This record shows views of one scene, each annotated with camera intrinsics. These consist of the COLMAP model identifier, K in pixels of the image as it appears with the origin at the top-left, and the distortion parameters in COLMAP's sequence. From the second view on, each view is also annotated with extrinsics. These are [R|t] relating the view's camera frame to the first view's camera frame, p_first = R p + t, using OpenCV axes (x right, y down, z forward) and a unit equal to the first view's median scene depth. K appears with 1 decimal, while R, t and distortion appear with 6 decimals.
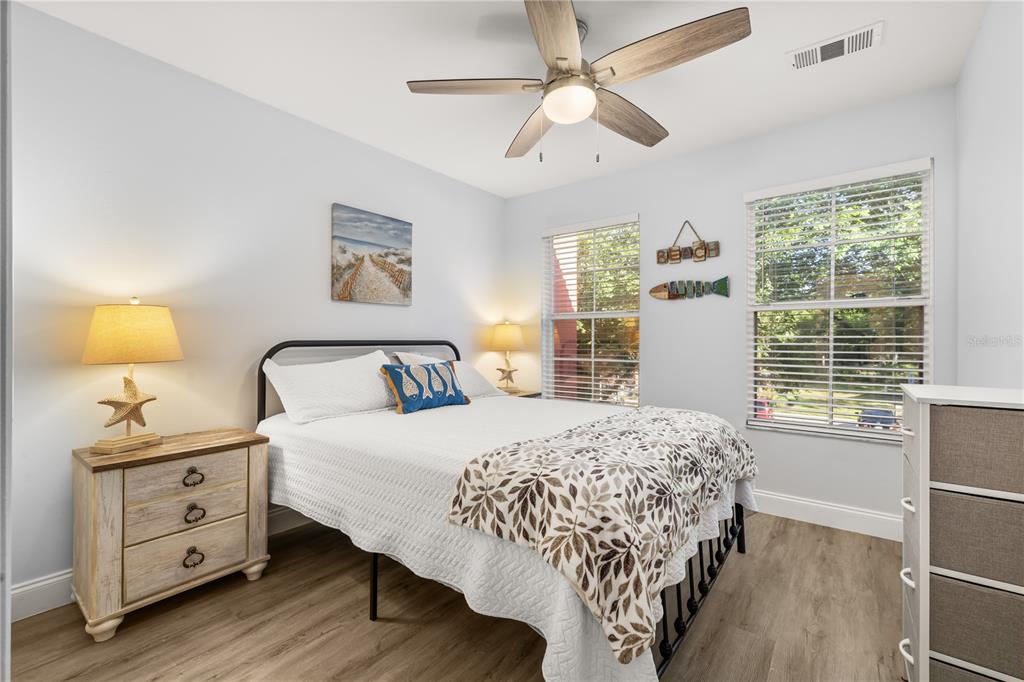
lens RADIAL K [[430.8, 0, 510.5], [0, 430.8, 342.4], [0, 0, 1]] dist [-0.003620, 0.000771]
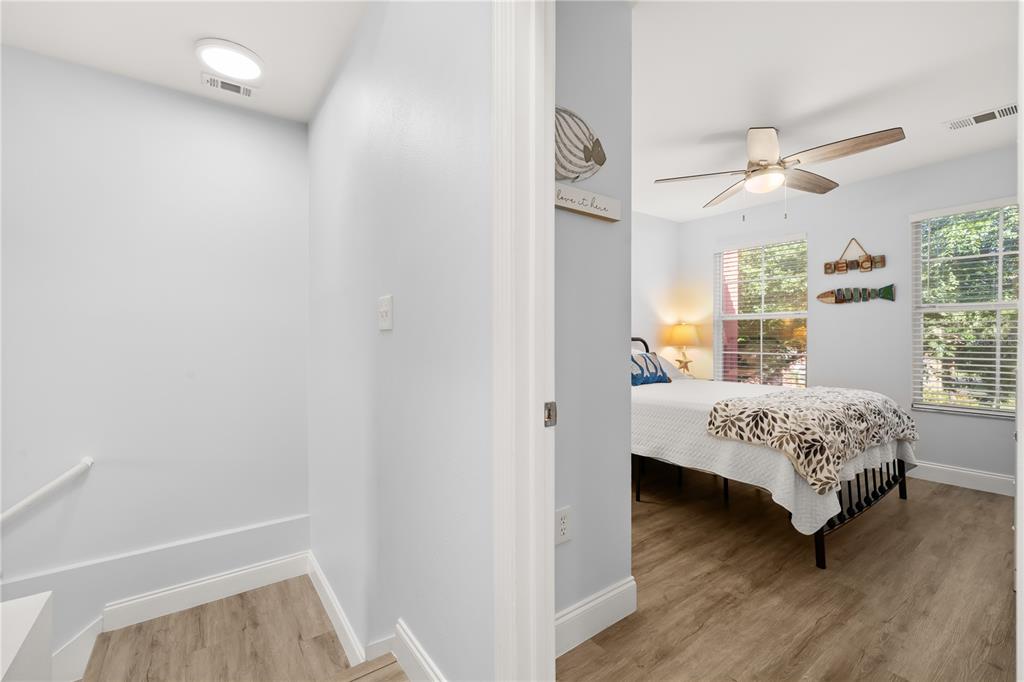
lens RADIAL K [[430.8, 0, 511.7], [0, 430.8, 341.6], [0, 0, 1]] dist [-0.003620, 0.000771]
pose [[0.962215, 0.000708, -0.272289, -0.331105], [0.000272, 0.999994, 0.003561, 0.006516], [0.272289, -0.003501, 0.962209, -0.759064]]
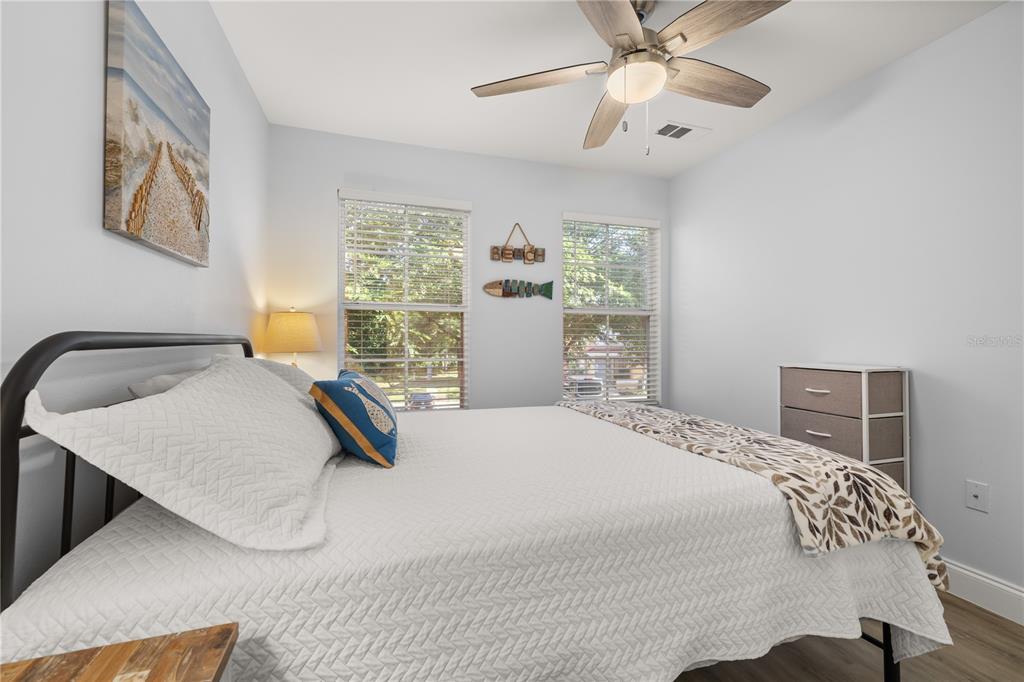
lens RADIAL K [[430.8, 0, 510.8], [0, 430.8, 342.0], [0, 0, 1]] dist [-0.003620, 0.000771]
pose [[0.557540, -0.005260, 0.830134, -0.845568], [0.000024, 0.999980, 0.006320, 0.001650], [-0.830150, -0.003503, 0.557529, 0.757351]]
